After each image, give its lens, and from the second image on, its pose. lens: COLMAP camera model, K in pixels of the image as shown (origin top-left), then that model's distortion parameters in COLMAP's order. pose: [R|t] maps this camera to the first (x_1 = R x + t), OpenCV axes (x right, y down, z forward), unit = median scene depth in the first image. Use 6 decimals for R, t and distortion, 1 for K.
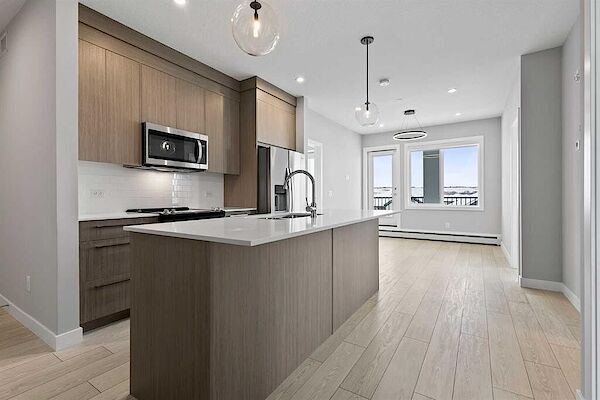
lens RADIAL K [[276.6, 0, 298.4], [0, 276.6, 194.6], [0, 0, 1]] dist [0.001110, 0.000214]
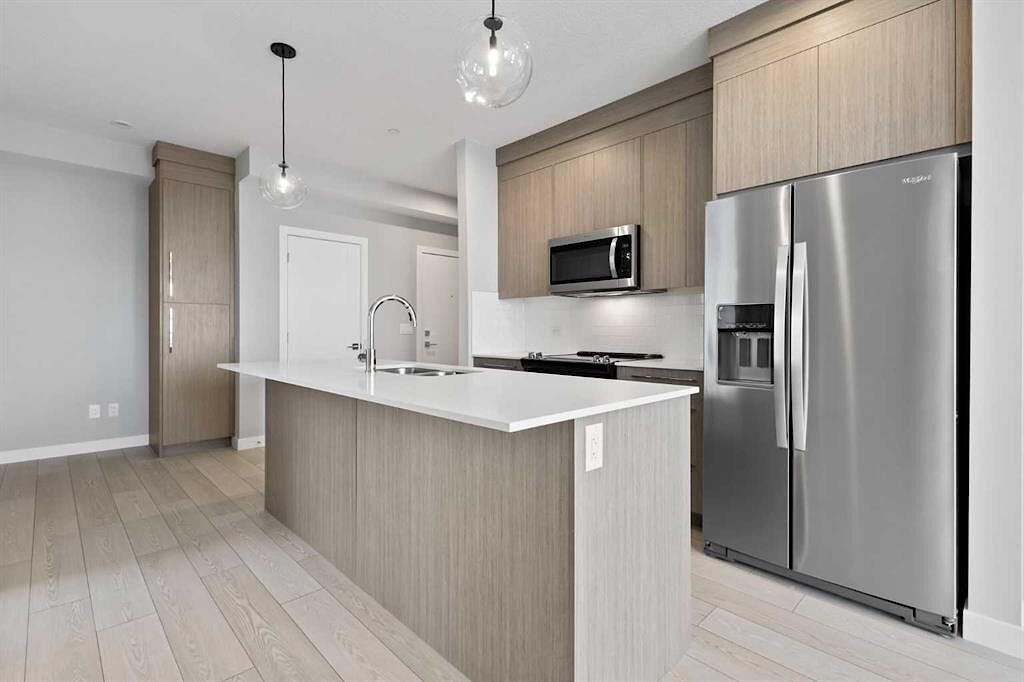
lens RADIAL K [[472.1, 0, 509.3], [0, 472.1, 331.7], [0, 0, 1]] dist [0.001110, 0.000214]
pose [[-0.220115, 0.003338, -0.975468, 0.691112], [0.000308, 0.999994, 0.003352, -0.005012], [0.975474, 0.000438, -0.220115, 1.061689]]
